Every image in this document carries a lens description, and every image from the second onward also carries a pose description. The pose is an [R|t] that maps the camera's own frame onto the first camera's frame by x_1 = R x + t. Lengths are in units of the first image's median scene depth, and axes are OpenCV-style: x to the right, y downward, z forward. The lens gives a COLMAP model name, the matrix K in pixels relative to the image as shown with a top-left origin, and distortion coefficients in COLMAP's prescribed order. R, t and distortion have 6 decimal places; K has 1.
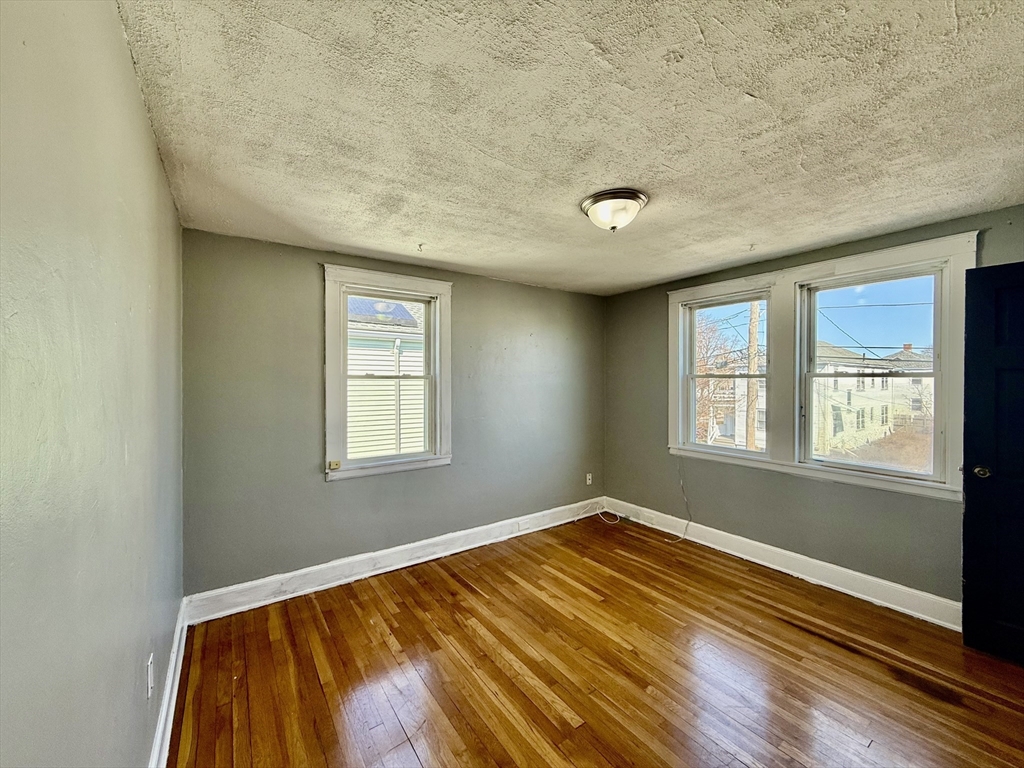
lens RADIAL K [[408.4, 0, 508.5], [0, 408.4, 384.2], [0, 0, 1]] dist [-0.002369, 0.000996]
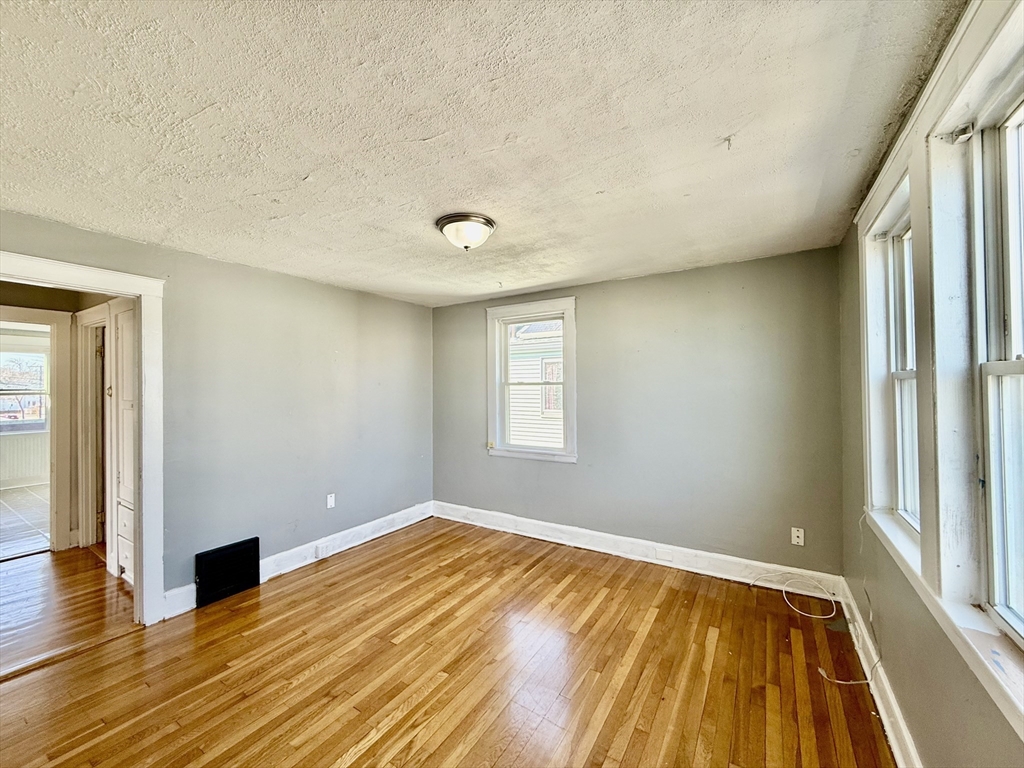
lens RADIAL K [[408.4, 0, 507.5], [0, 408.4, 385.5], [0, 0, 1]] dist [-0.002369, 0.000996]
pose [[0.386599, -0.004413, -0.922237, 0.952814], [0.000306, 0.999989, -0.004657, -0.007449], [0.922248, 0.001518, 0.386597, 0.498355]]
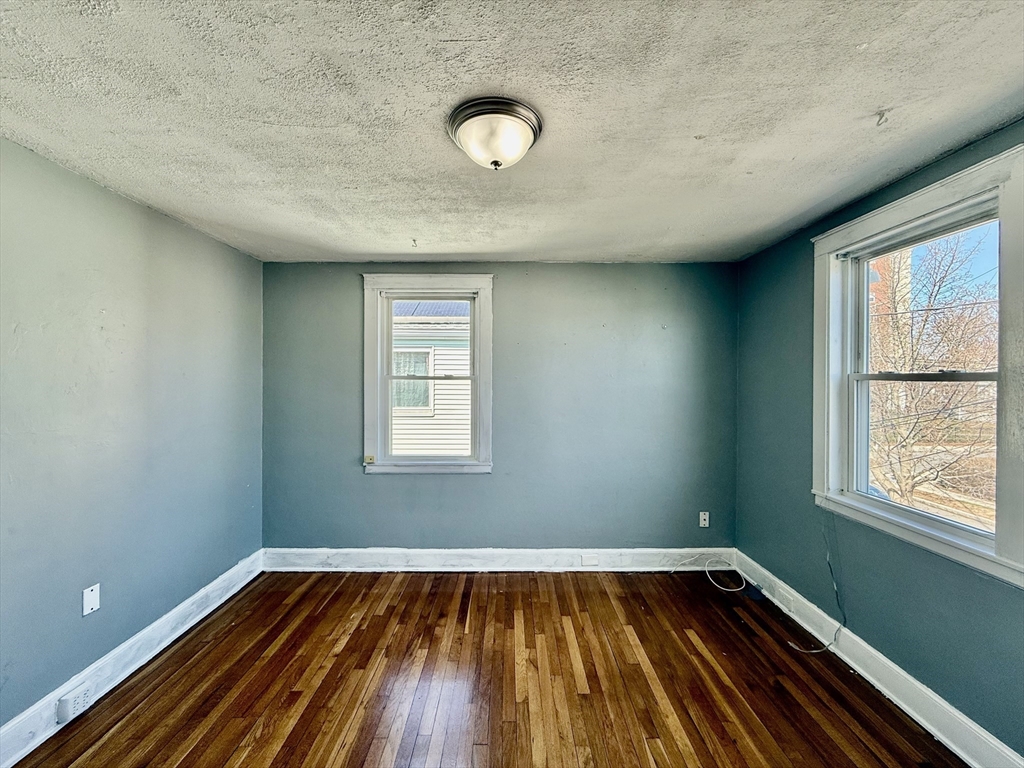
lens RADIAL K [[408.4, 0, 508.5], [0, 408.4, 384.5], [0, 0, 1]] dist [-0.002369, 0.000996]
pose [[0.822557, 0.011272, -0.568571, 0.492744], [-0.009436, 0.999936, 0.006173, -0.010348], [0.568605, 0.000288, 0.822611, 0.325497]]
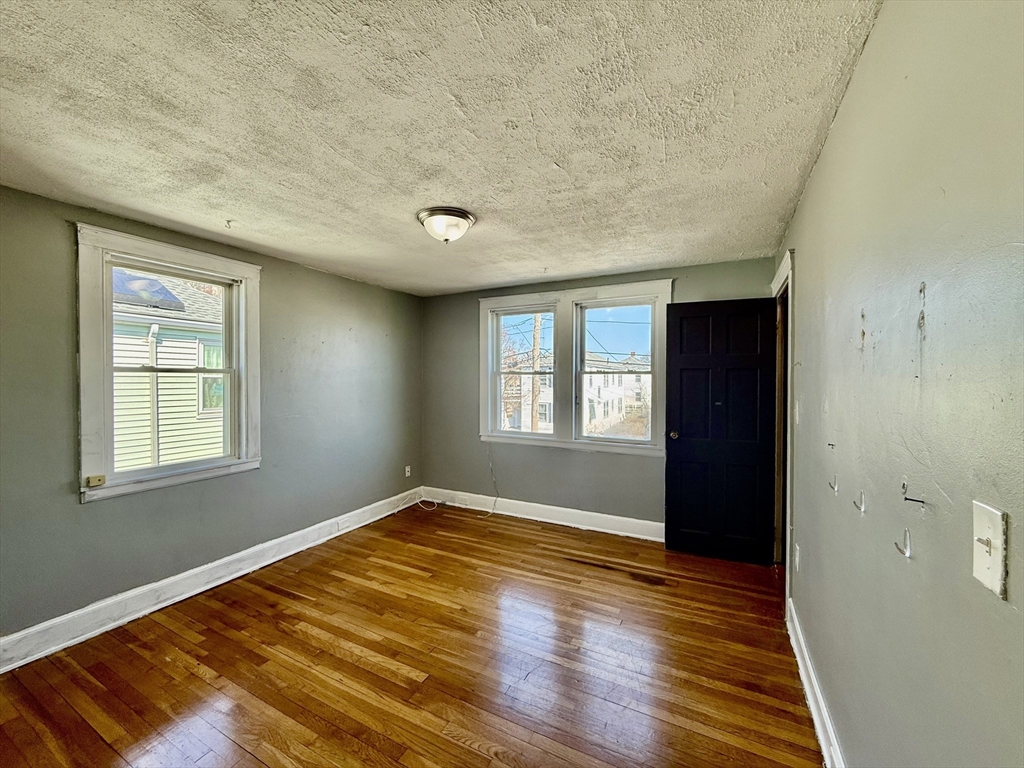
lens RADIAL K [[408.4, 0, 509.2], [0, 408.4, 384.3], [0, 0, 1]] dist [-0.002369, 0.000996]
pose [[0.886575, -0.003840, 0.462569, -0.083917], [0.001593, 0.999985, 0.005248, 0.008915], [-0.462582, -0.003915, 0.886568, -0.064237]]
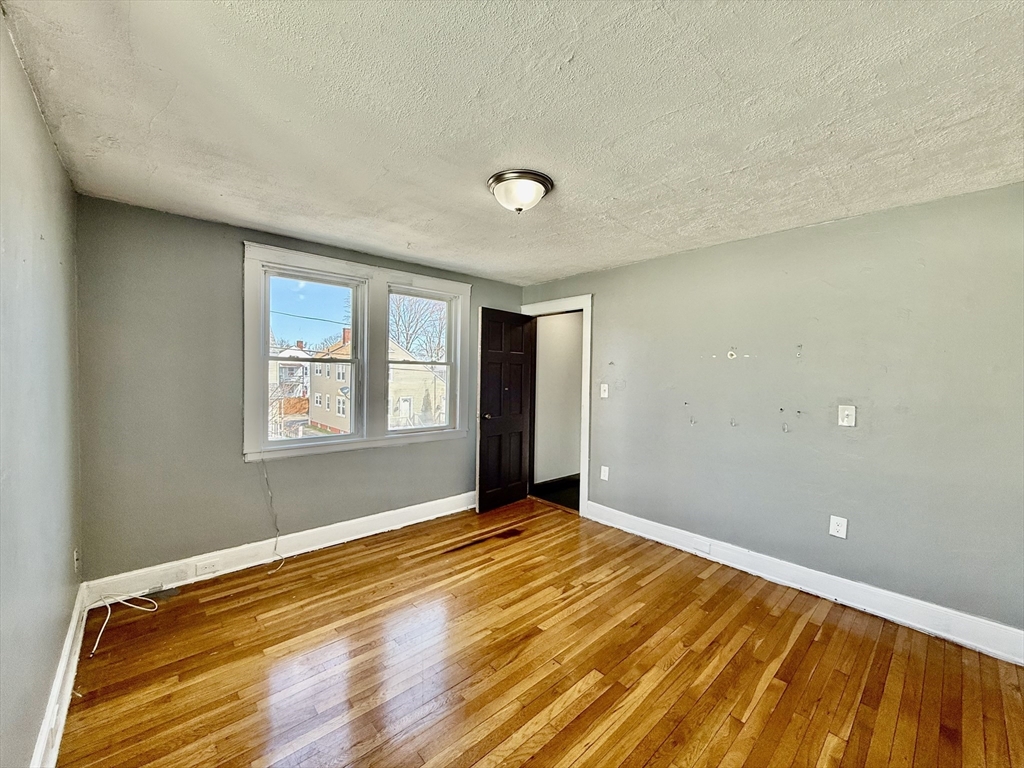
lens RADIAL K [[408.4, 0, 508.0], [0, 408.4, 386.2], [0, 0, 1]] dist [-0.002369, 0.000996]
pose [[-0.124730, -0.036192, 0.991530, -0.533076], [-0.005978, 0.999344, 0.035725, 0.004684], [-0.992173, -0.001471, -0.124865, 0.842028]]
